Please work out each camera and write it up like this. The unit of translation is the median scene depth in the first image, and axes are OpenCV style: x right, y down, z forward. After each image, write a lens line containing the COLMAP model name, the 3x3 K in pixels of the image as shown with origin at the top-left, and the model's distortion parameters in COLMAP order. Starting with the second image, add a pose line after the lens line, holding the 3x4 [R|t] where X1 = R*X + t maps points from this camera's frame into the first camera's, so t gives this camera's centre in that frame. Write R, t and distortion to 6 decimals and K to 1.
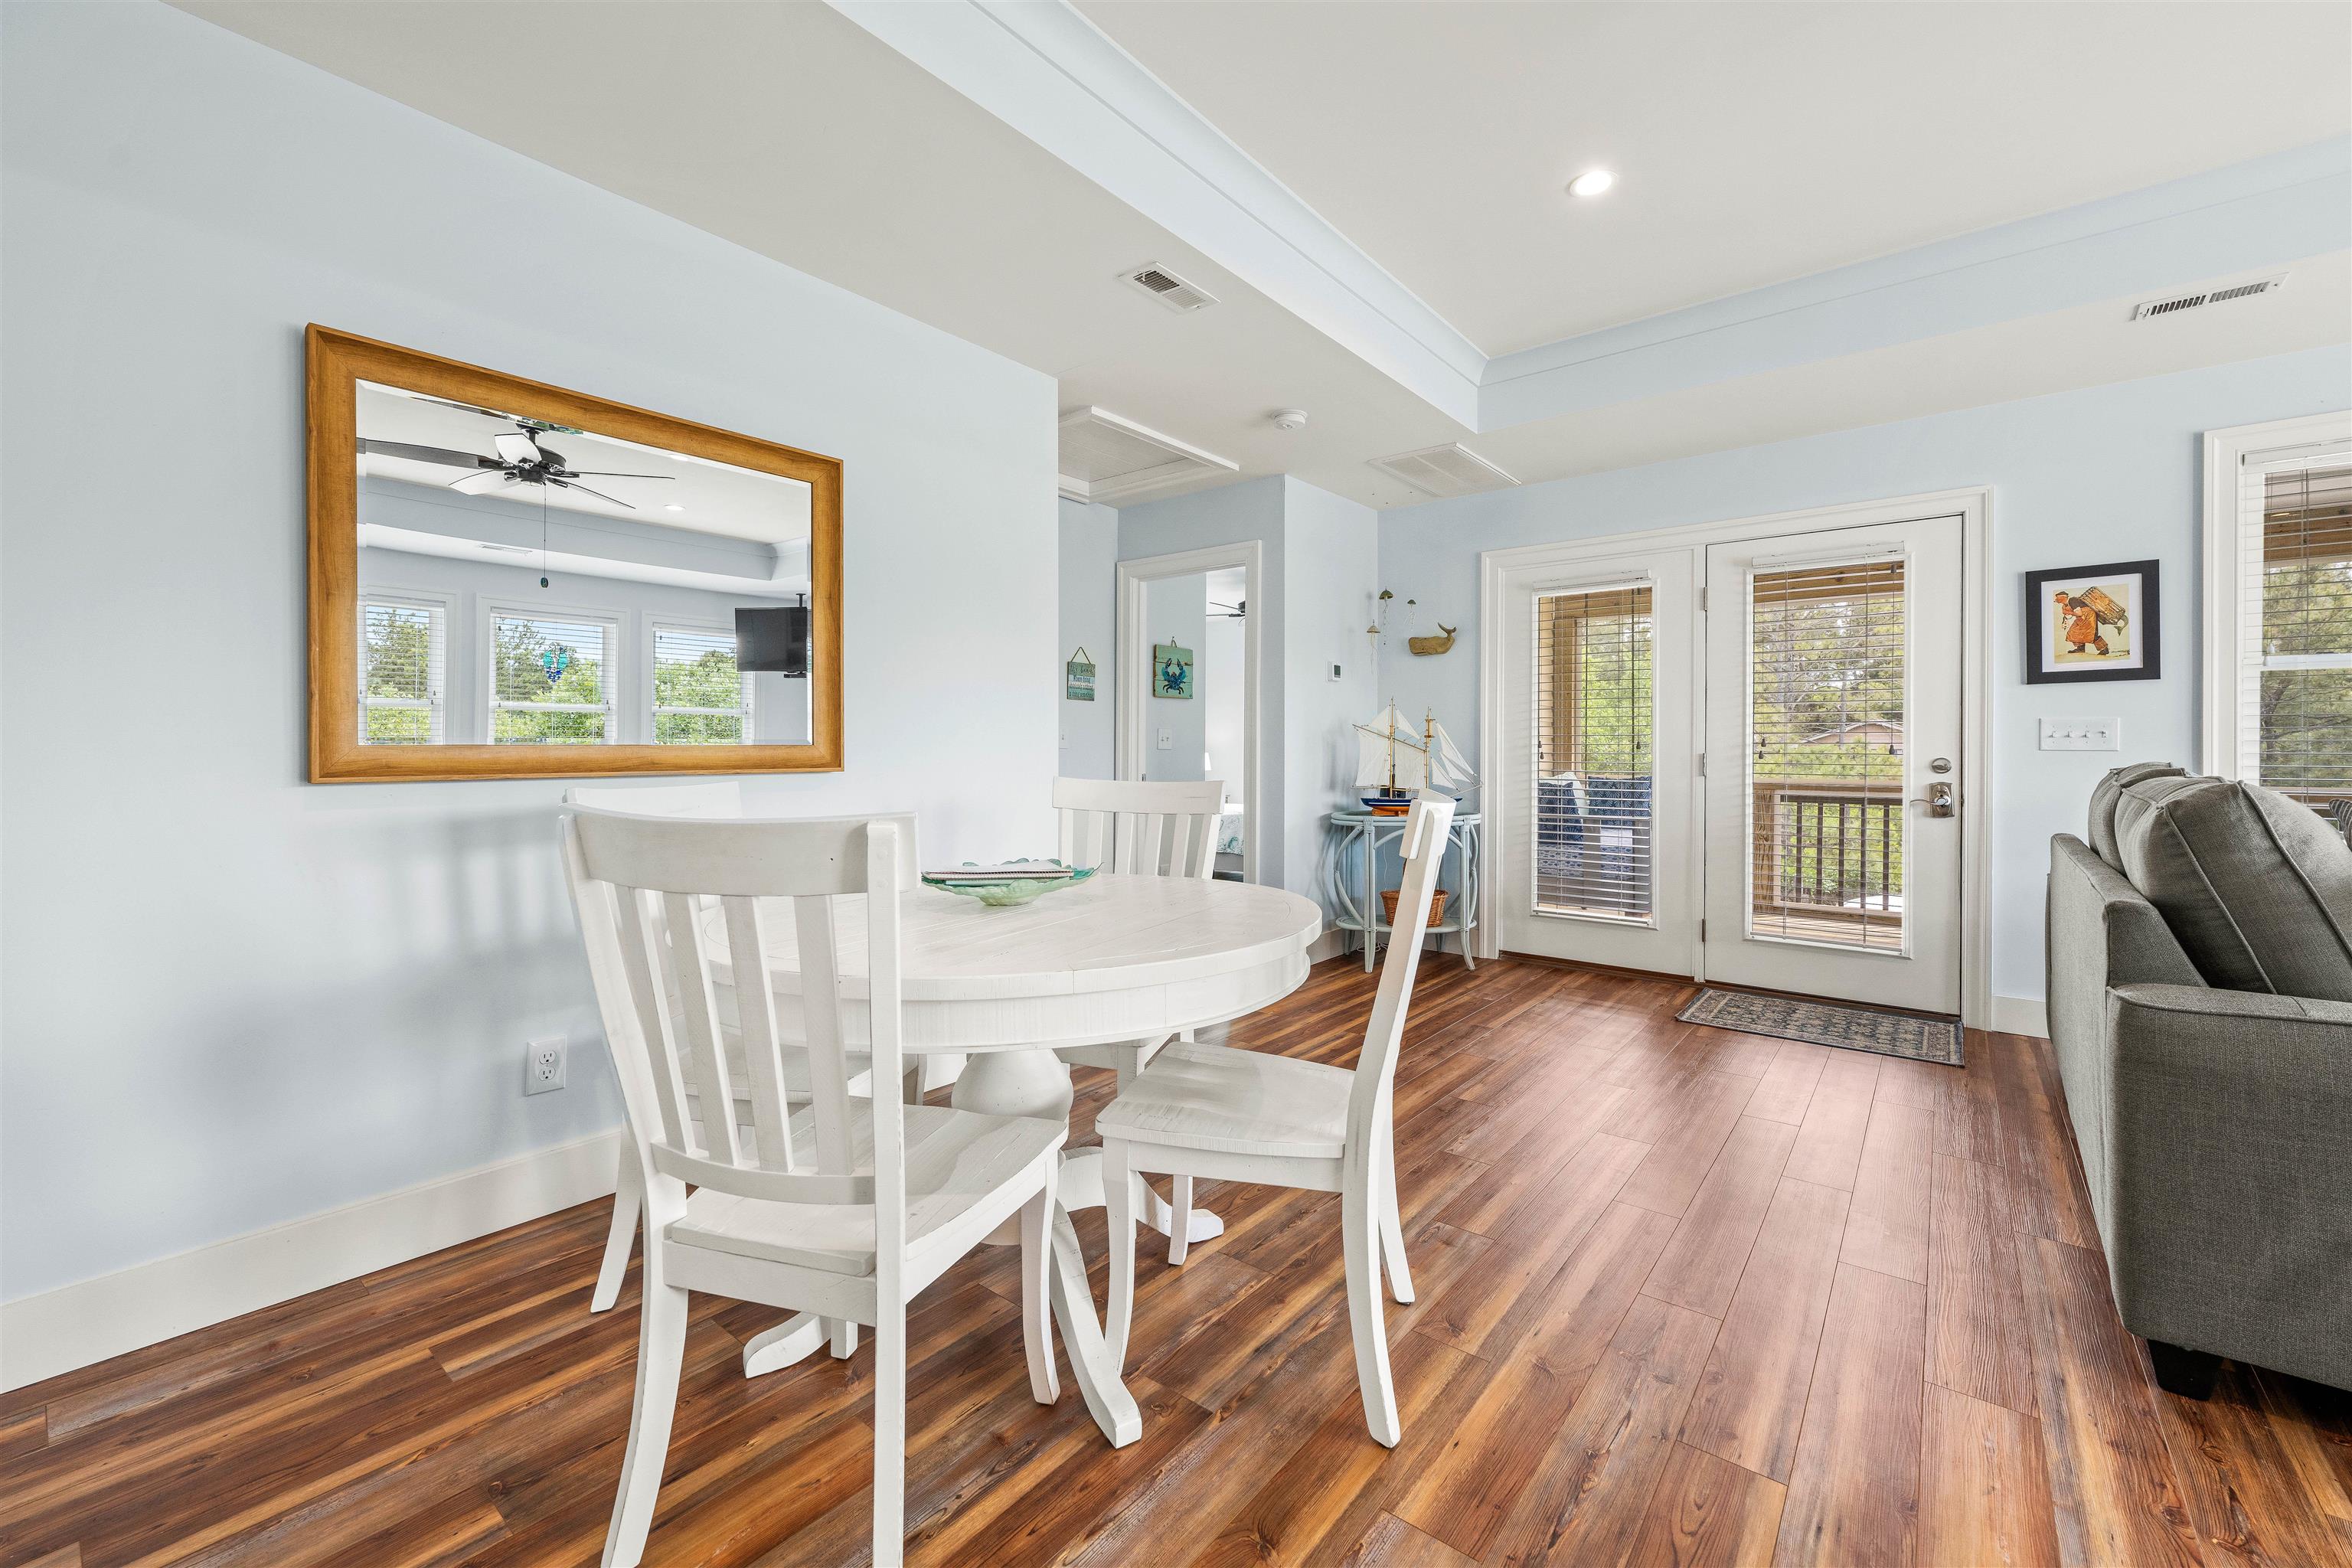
lens RADIAL K [[969.2, 0, 1177.1], [0, 969.2, 756.2], [0, 0, 1]] dist [-0.002682, 0.003339]
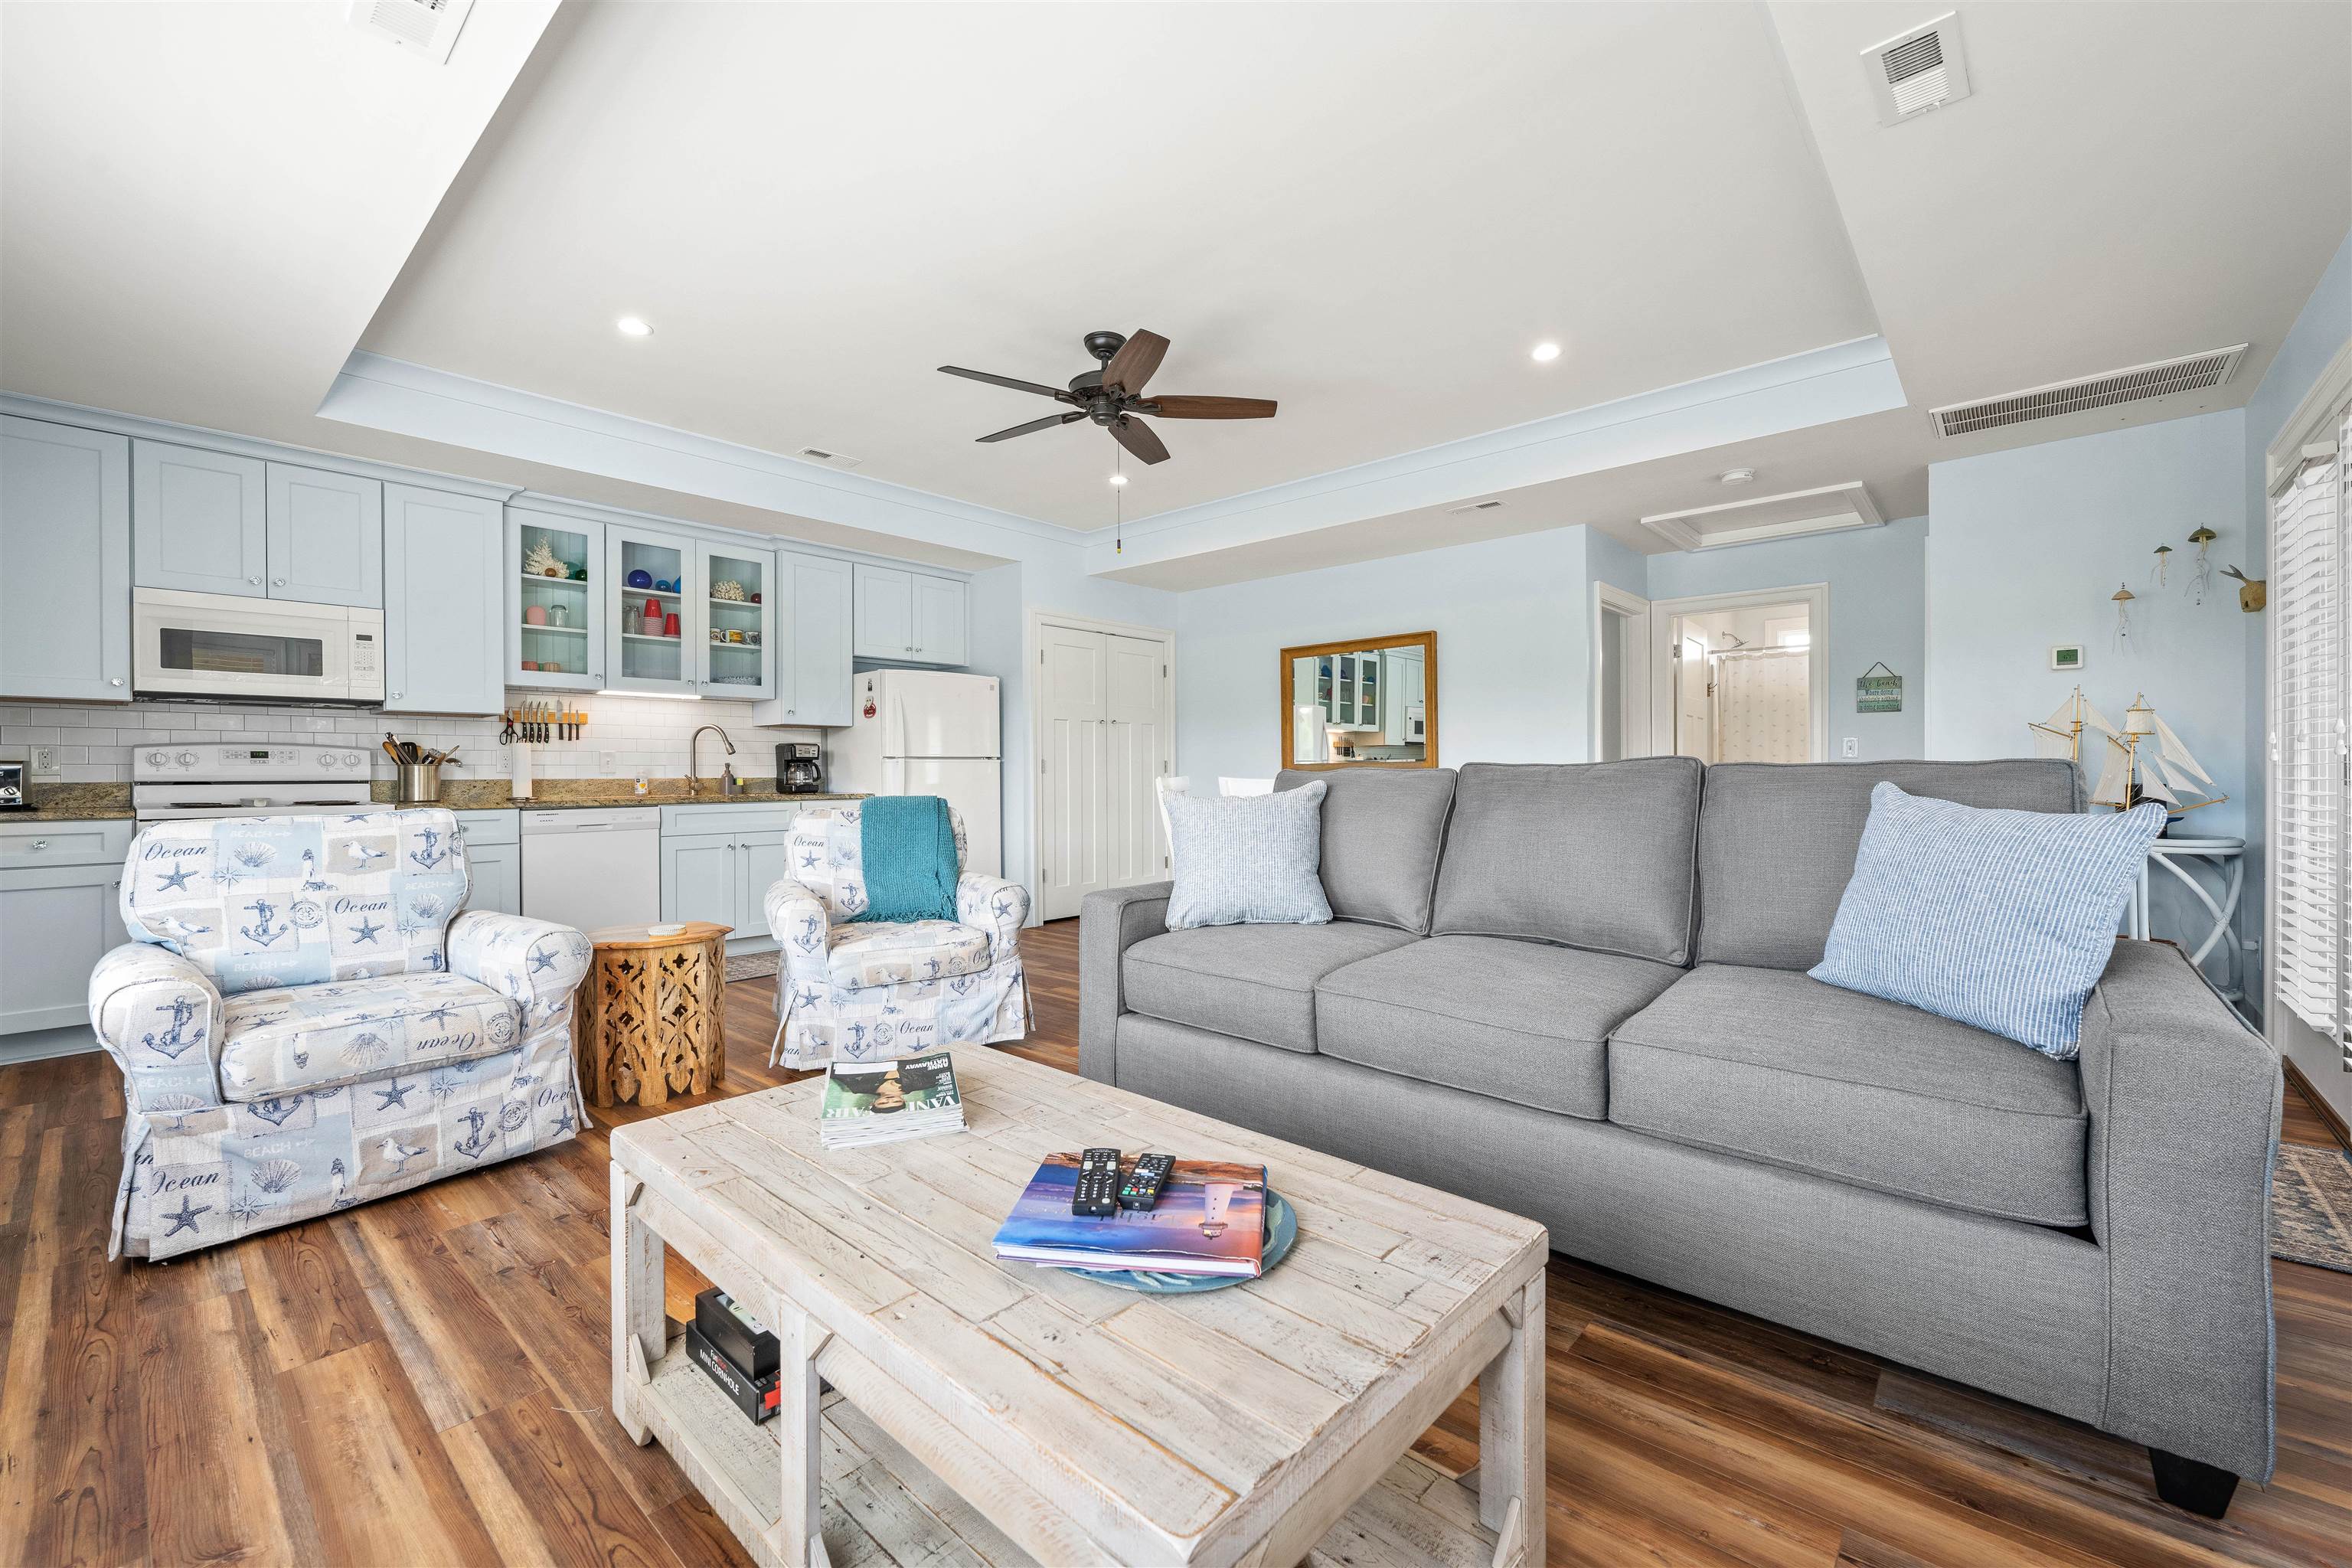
lens RADIAL K [[936.1, 0, 1154.1], [0, 936.1, 774.4], [0, 0, 1]] dist [0.002720, -0.000079]
pose [[-0.103590, 0.000207, -0.994620, 1.439723], [-0.002494, 0.999997, 0.000468, 0.016324], [0.994617, 0.002529, -0.103589, 0.465034]]
